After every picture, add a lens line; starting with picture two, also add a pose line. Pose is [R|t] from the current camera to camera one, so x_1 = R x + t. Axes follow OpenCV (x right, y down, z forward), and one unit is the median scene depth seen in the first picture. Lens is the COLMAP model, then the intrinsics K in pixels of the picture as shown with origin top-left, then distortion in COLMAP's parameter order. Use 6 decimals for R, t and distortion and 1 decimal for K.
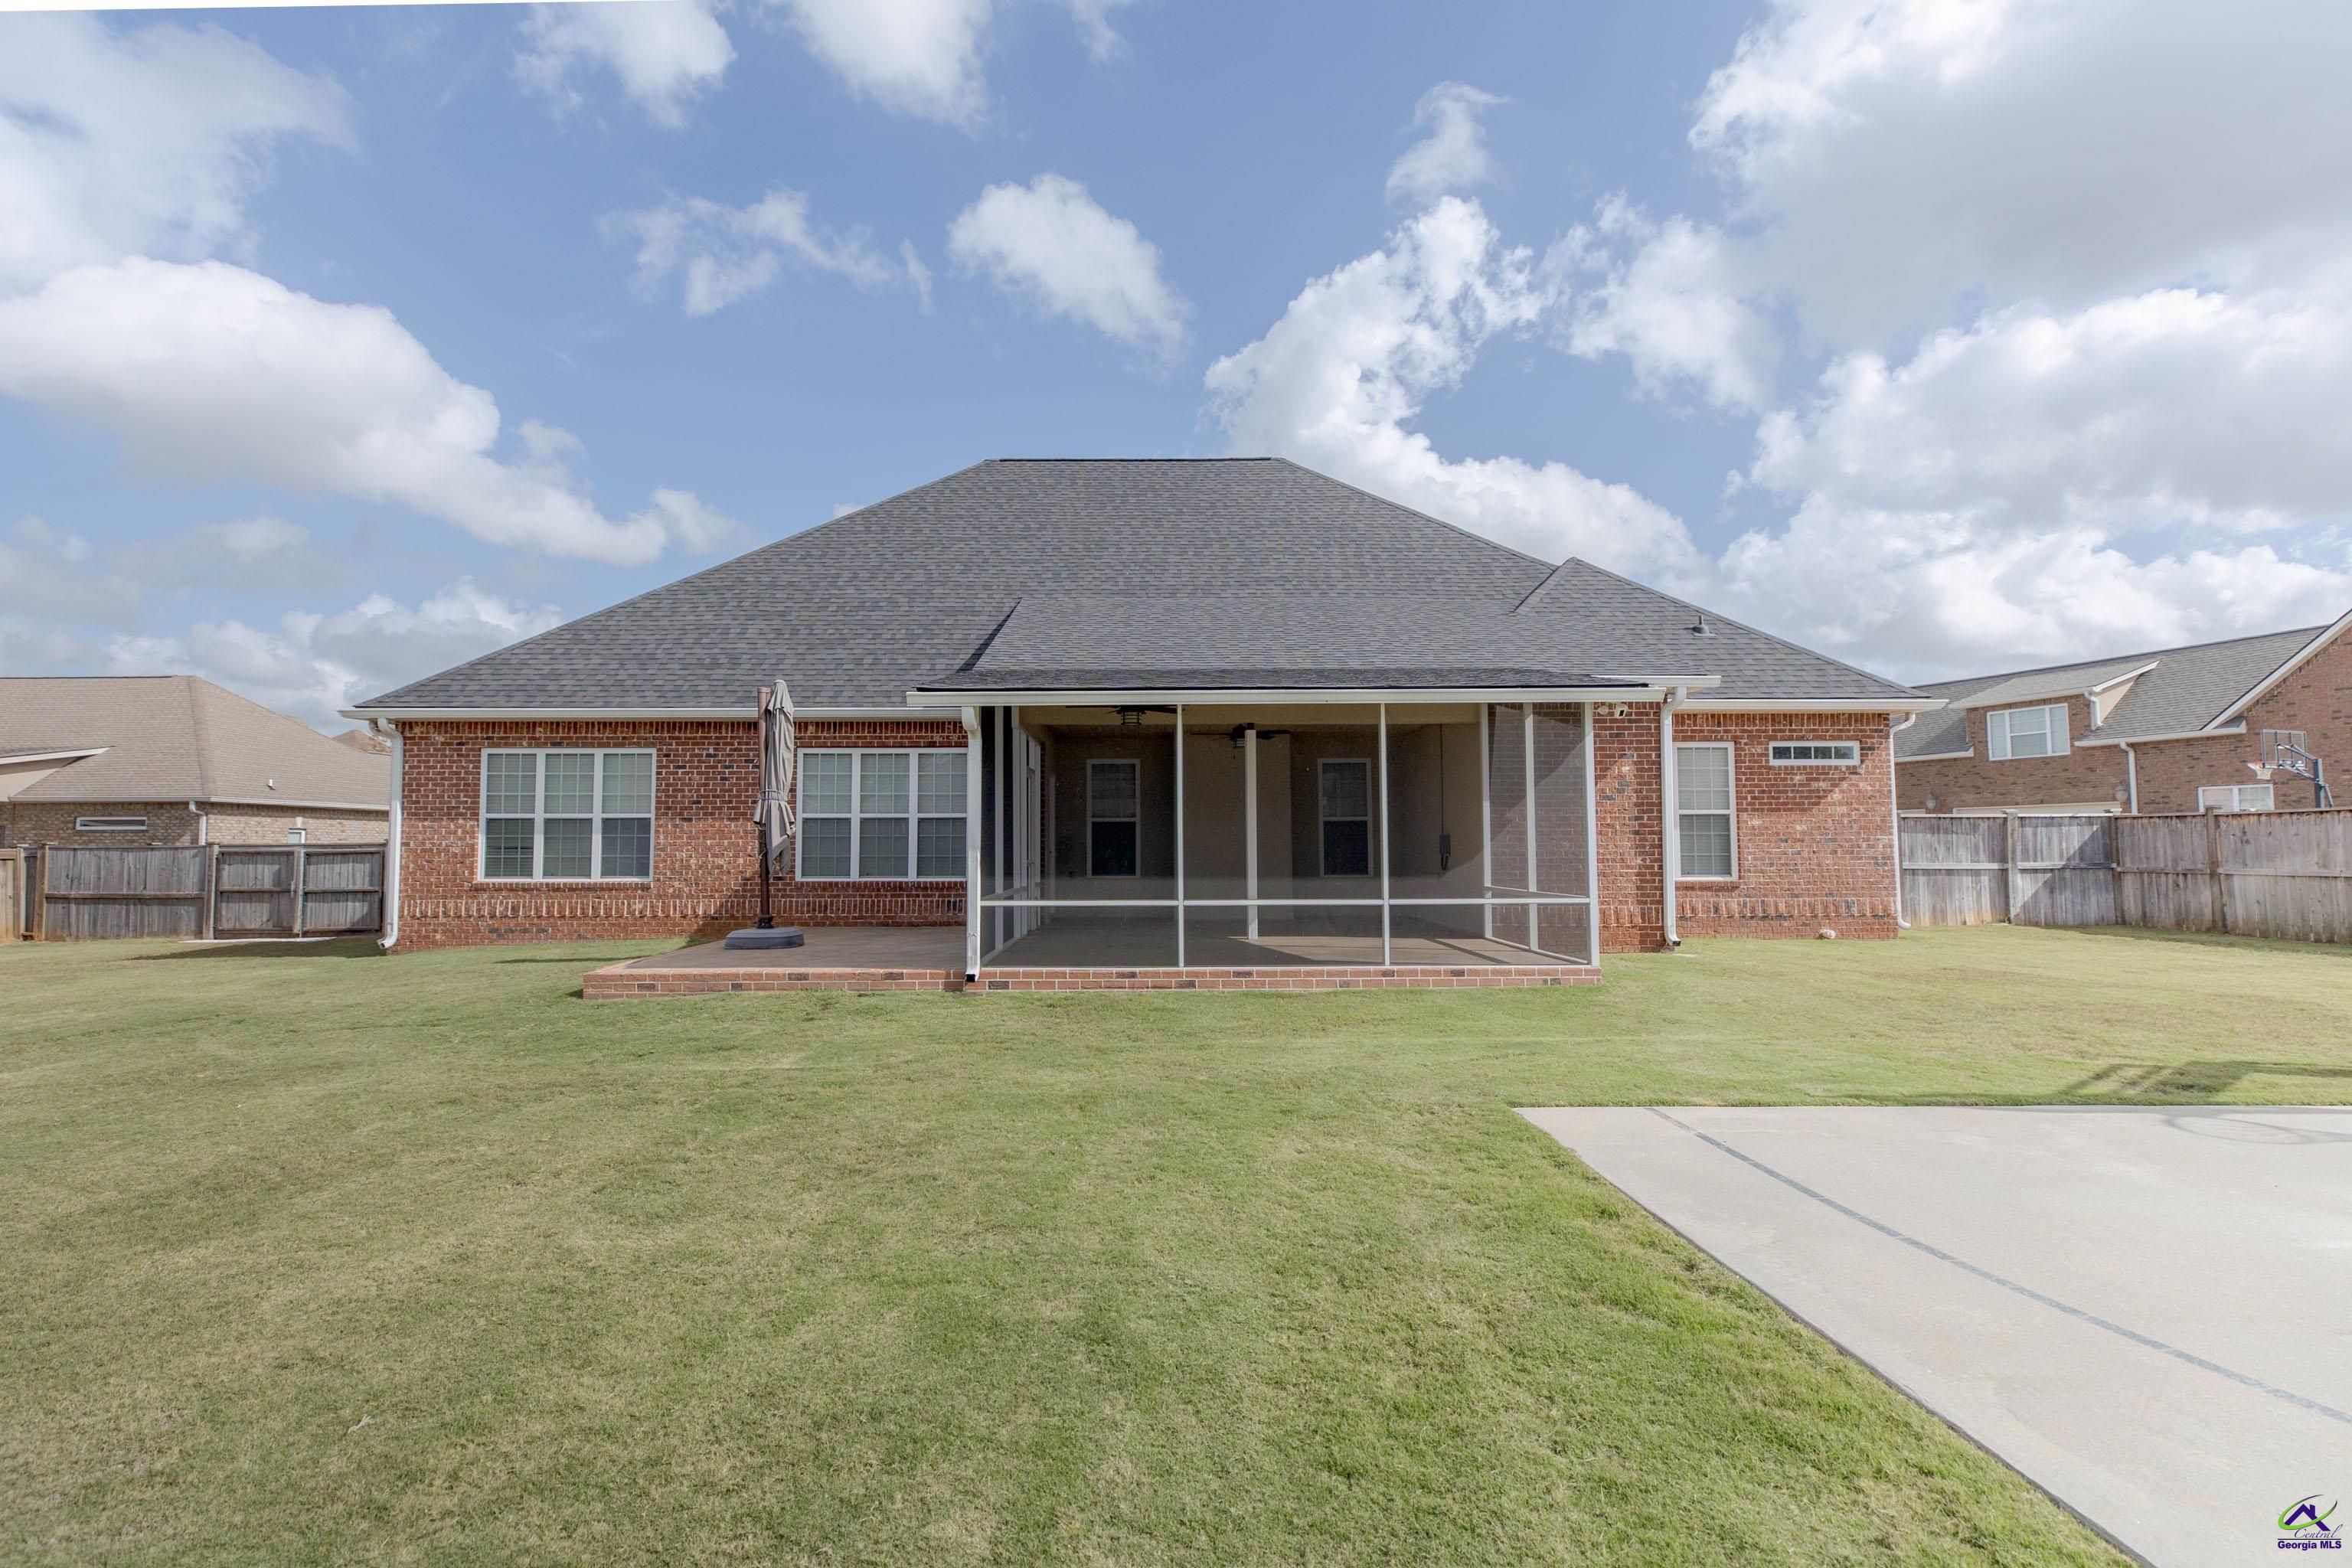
lens RADIAL K [[1085.5, 0, 1071.2], [0, 1085.5, 772.3], [0, 0, 1]] dist [-0.002257, -0.000209]
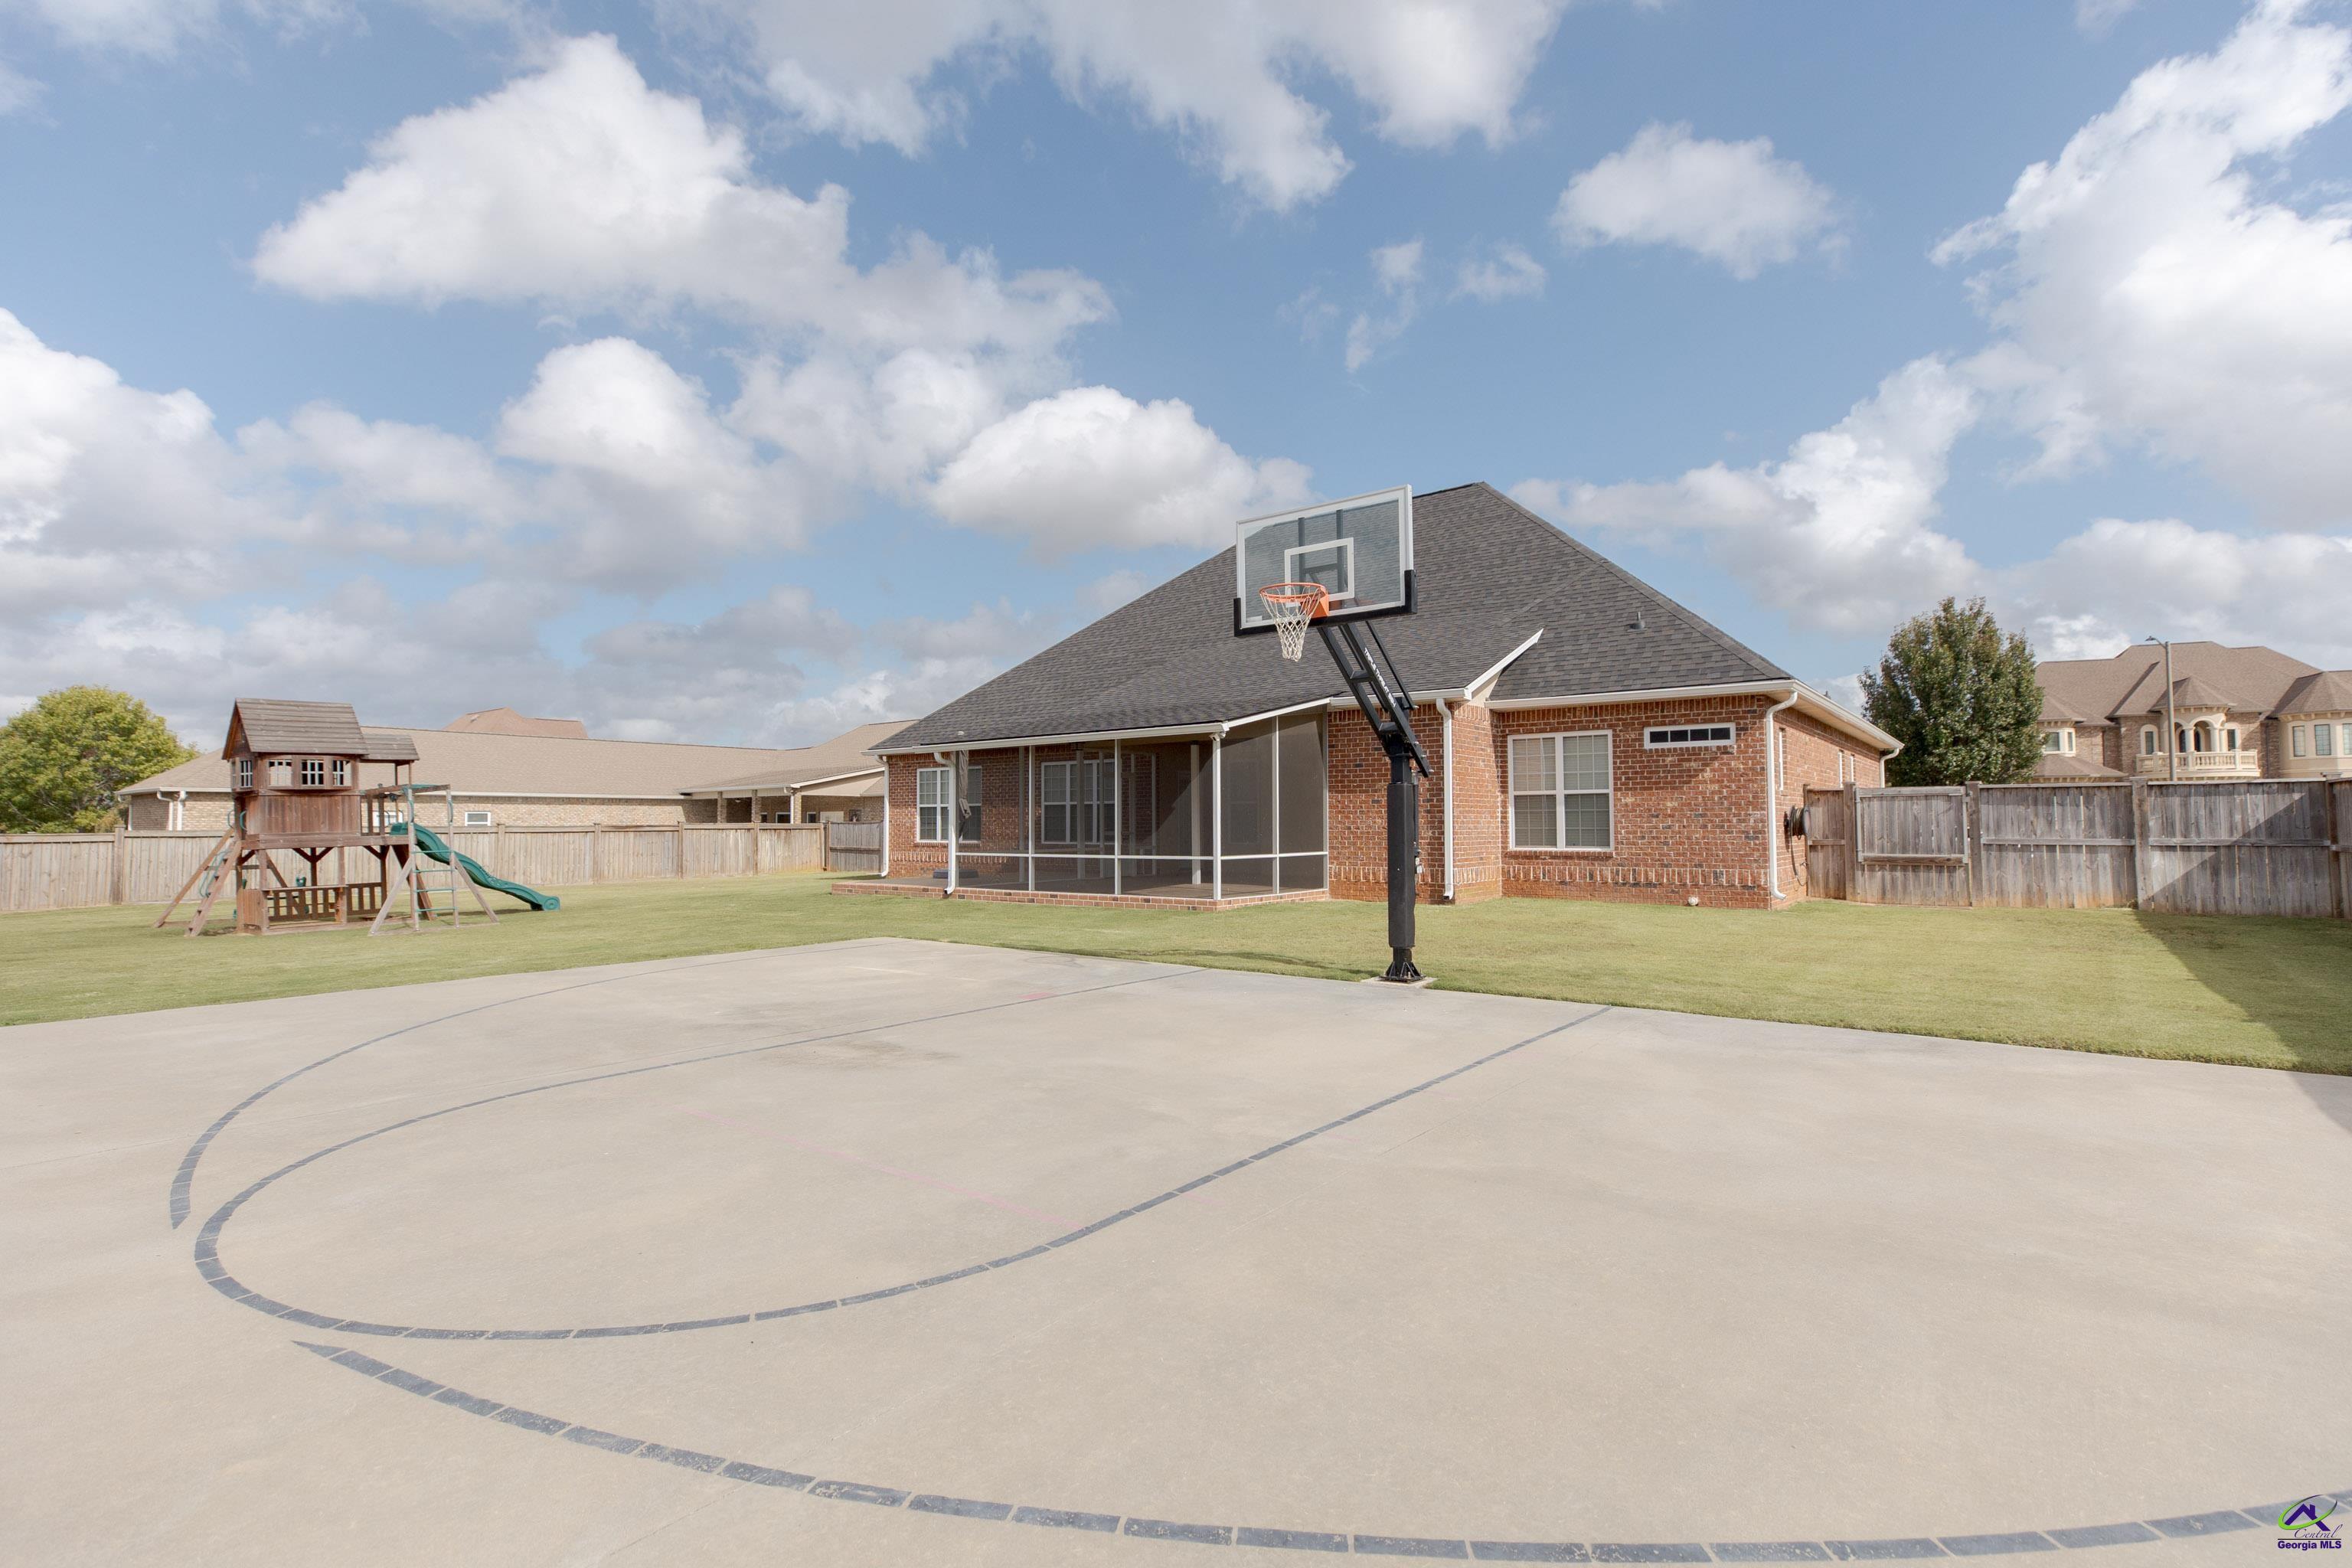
lens RADIAL K [[1086.7, 0, 1171.0], [0, 1086.7, 740.2], [0, 0, 1]] dist [-0.000878, -0.000192]
pose [[0.785317, -0.047970, -0.617232, 0.926037], [0.046665, 0.998744, -0.018248, -0.017005], [0.617332, -0.014472, 0.786569, -0.174942]]
